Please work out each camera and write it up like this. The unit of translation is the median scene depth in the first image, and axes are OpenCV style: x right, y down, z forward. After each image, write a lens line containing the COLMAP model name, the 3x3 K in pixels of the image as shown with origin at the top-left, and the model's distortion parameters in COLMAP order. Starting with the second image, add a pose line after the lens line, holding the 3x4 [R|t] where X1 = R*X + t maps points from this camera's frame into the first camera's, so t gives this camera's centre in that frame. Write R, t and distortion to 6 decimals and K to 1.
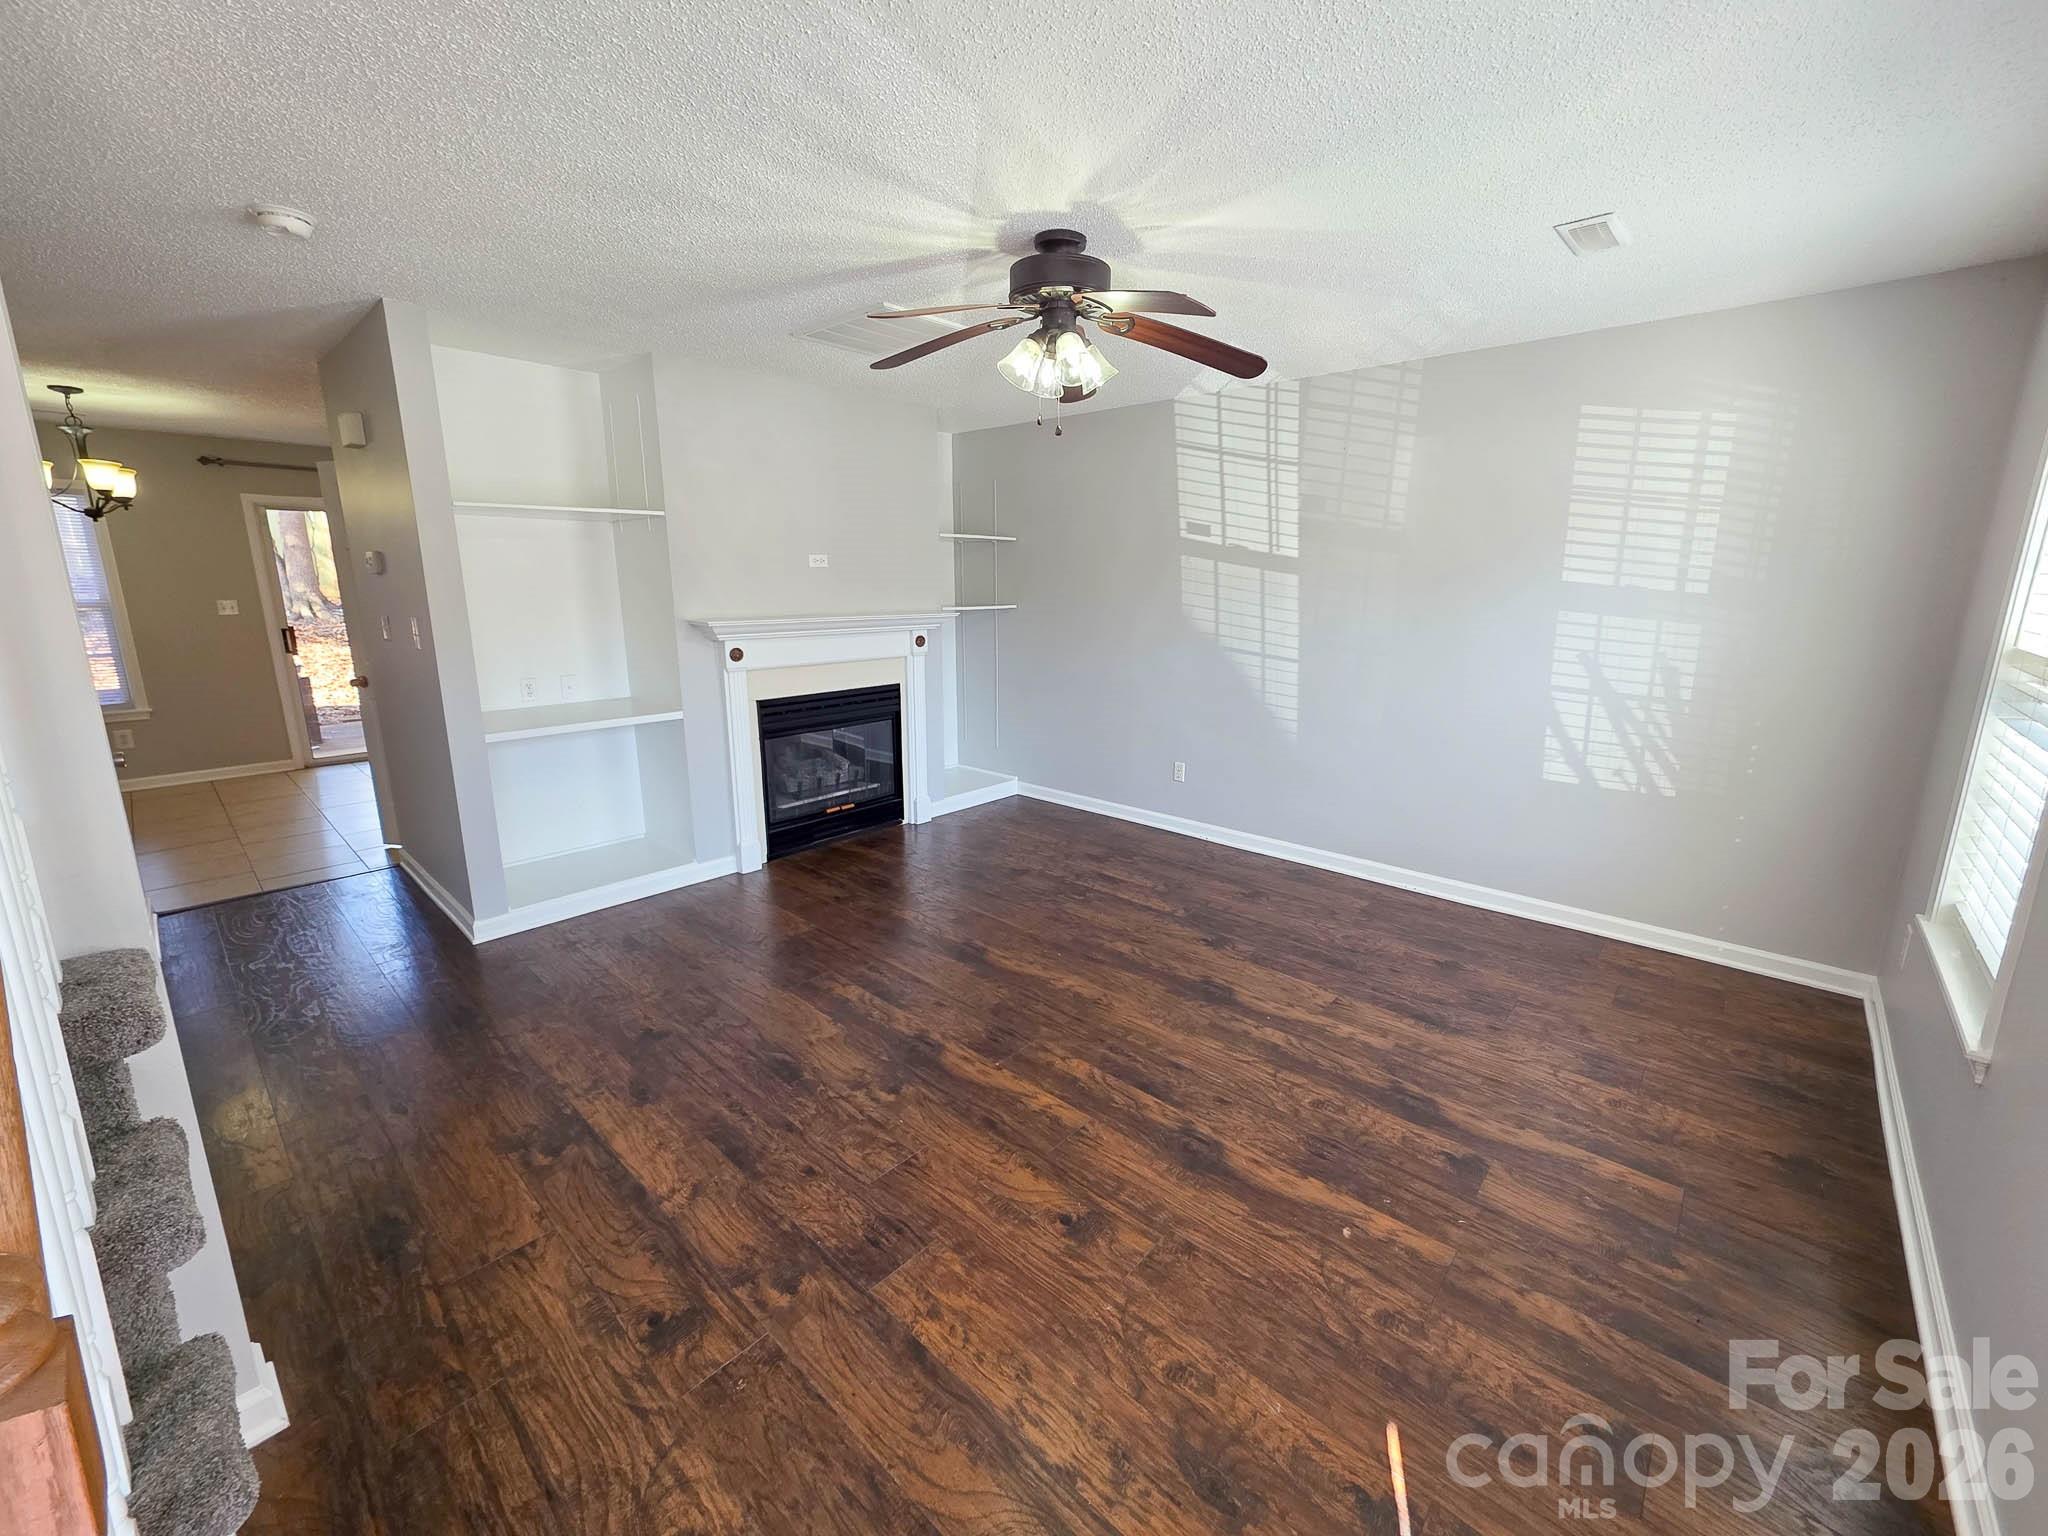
lens RADIAL K [[821.7, 0, 1048.0], [0, 821.7, 754.2], [0, 0, 1]] dist [0.001093, 0.000629]
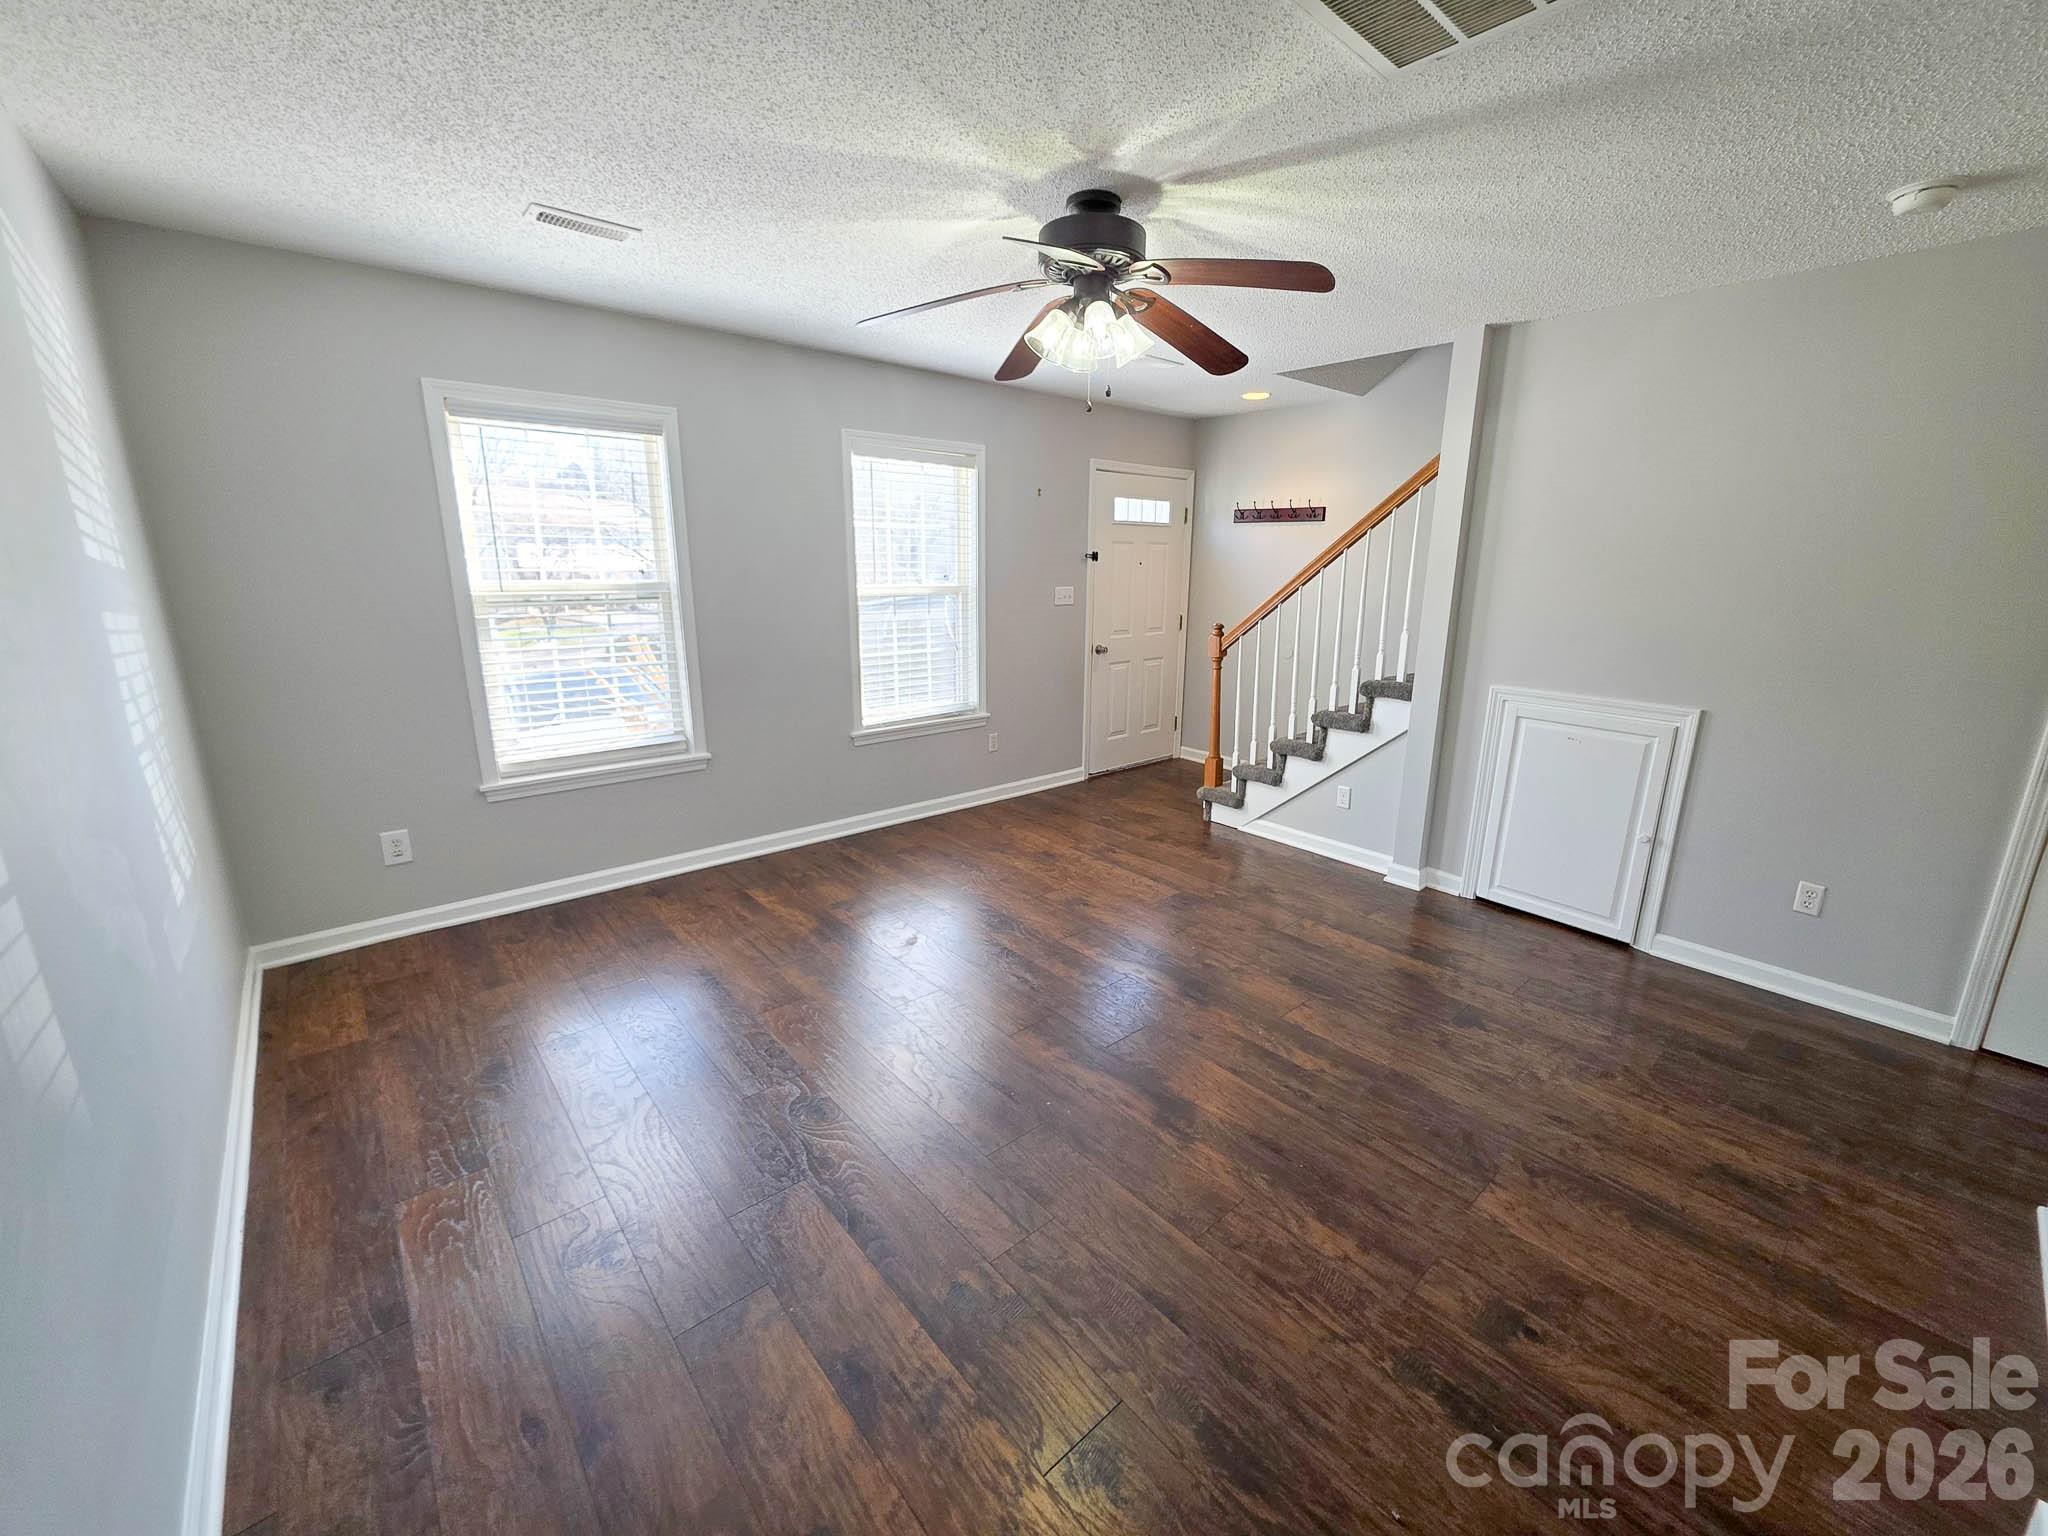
lens RADIAL K [[821.7, 0, 1048.0], [0, 821.7, 754.2], [0, 0, 1]] dist [0.001093, 0.000629]
pose [[-0.992799, -0.046773, 0.110281, -0.065809], [0.006250, 0.899142, 0.437612, -0.443506], [-0.119627, 0.435150, -0.892375, 2.010305]]
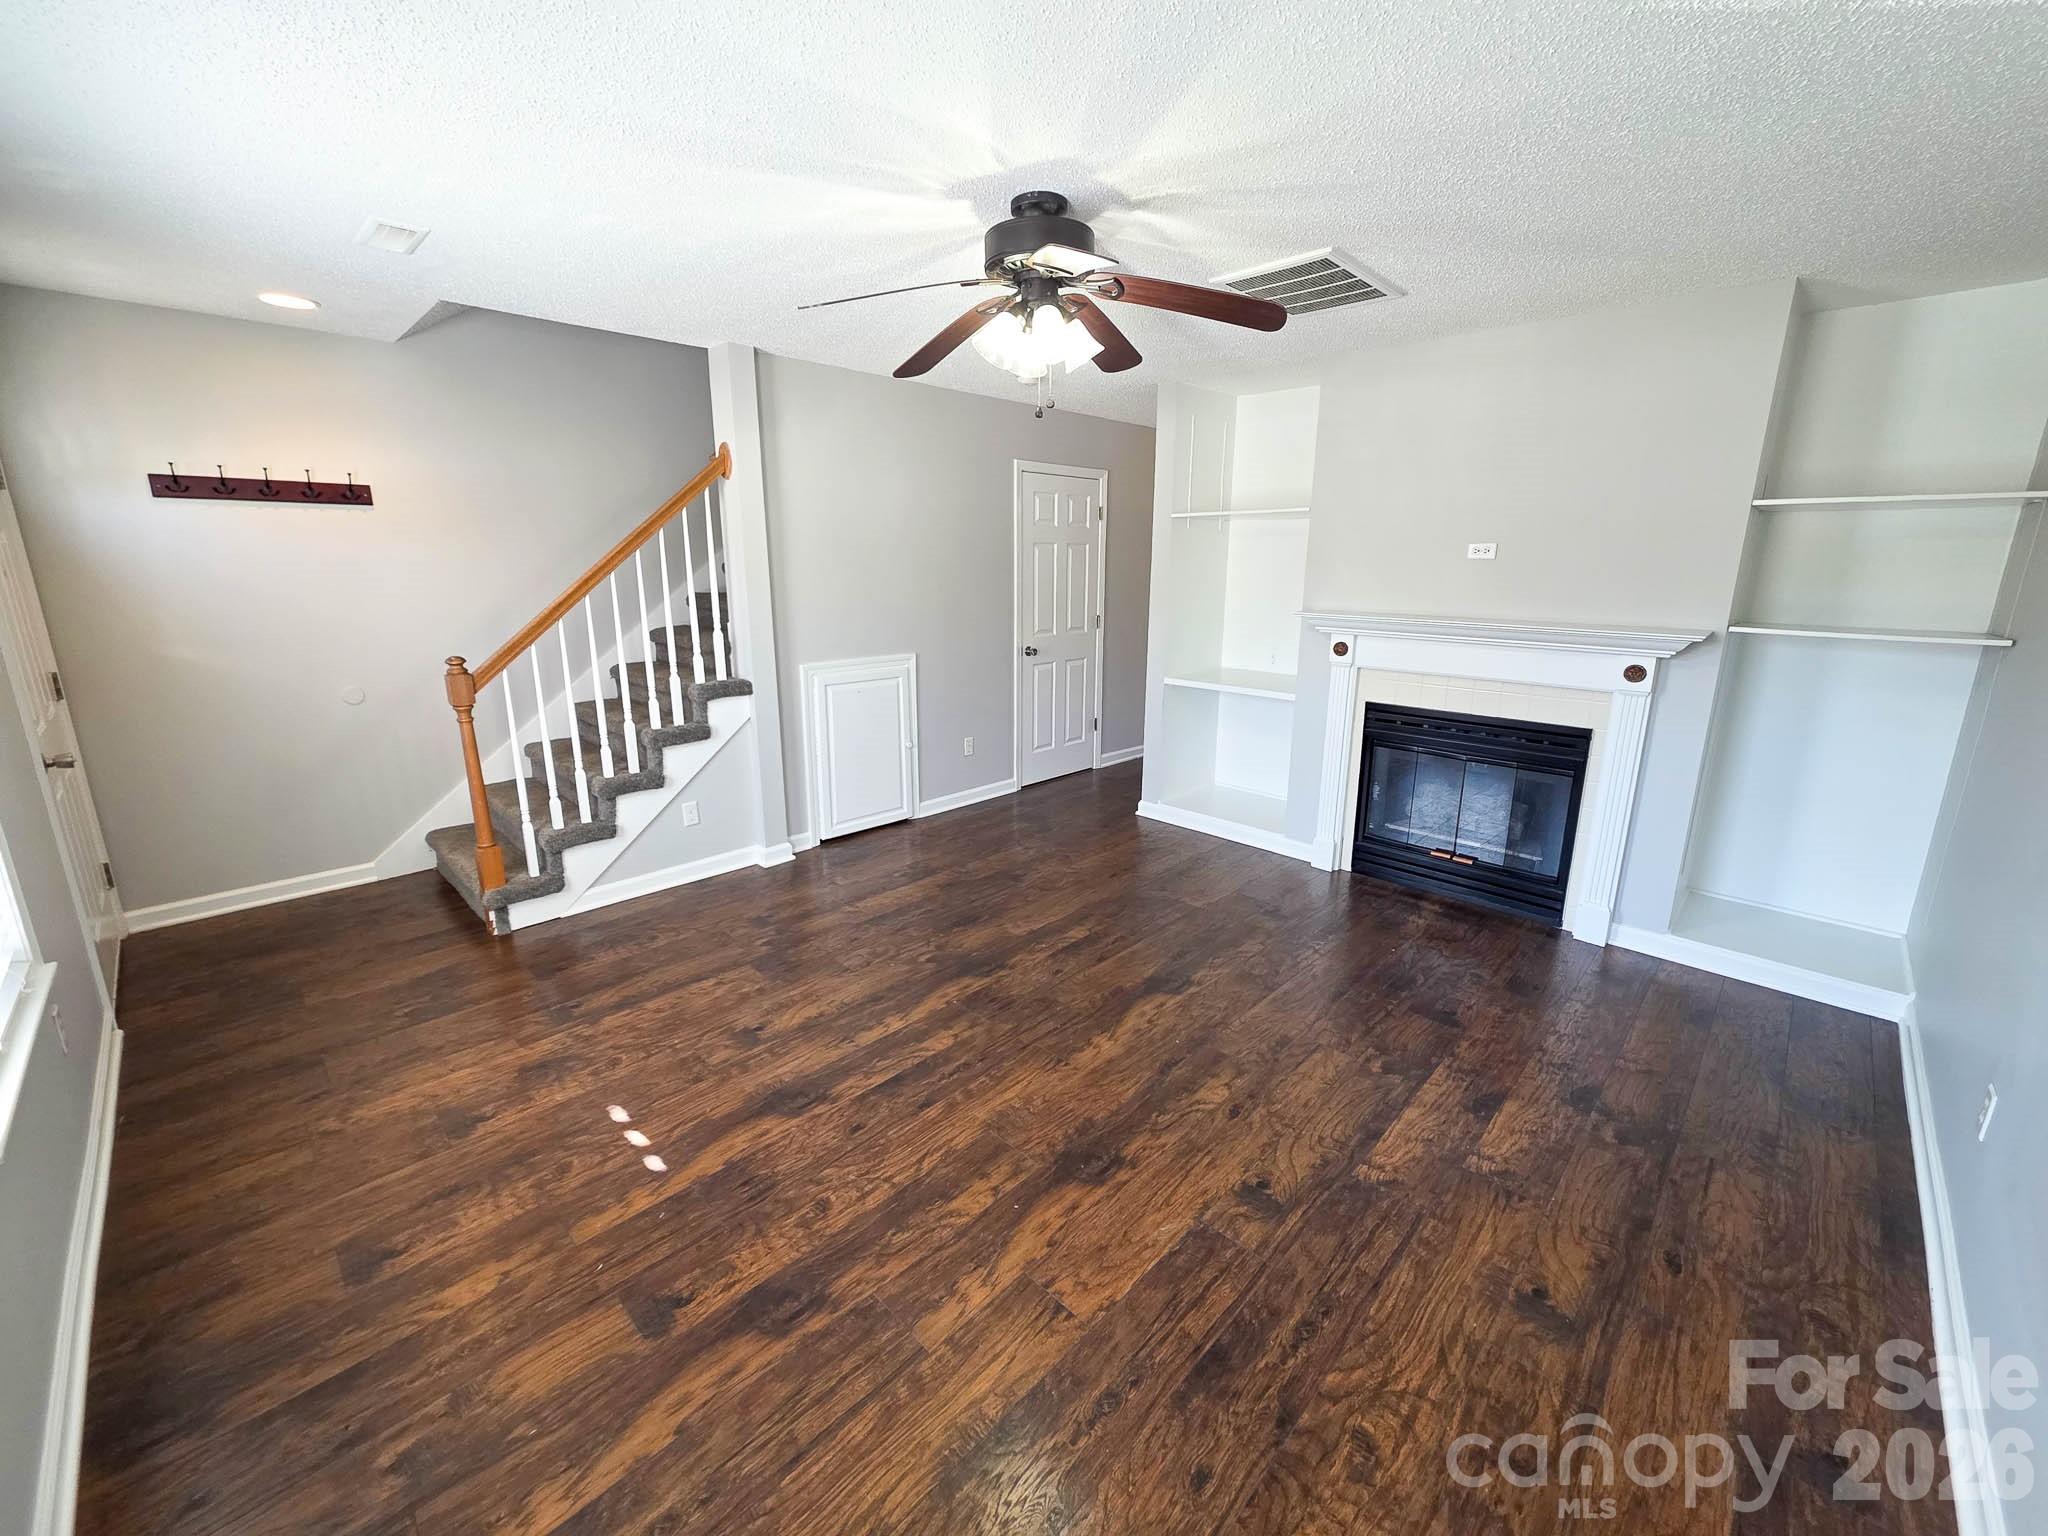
lens RADIAL K [[813.1, 0, 1023.9], [0, 813.1, 755.6], [0, 0, 1]] dist [0.001122, -0.000242]
pose [[-0.051088, 0.233676, -0.970971, 0.982416], [-0.218540, 0.946062, 0.239180, -0.241809], [0.974490, 0.224416, 0.002736, 1.059619]]
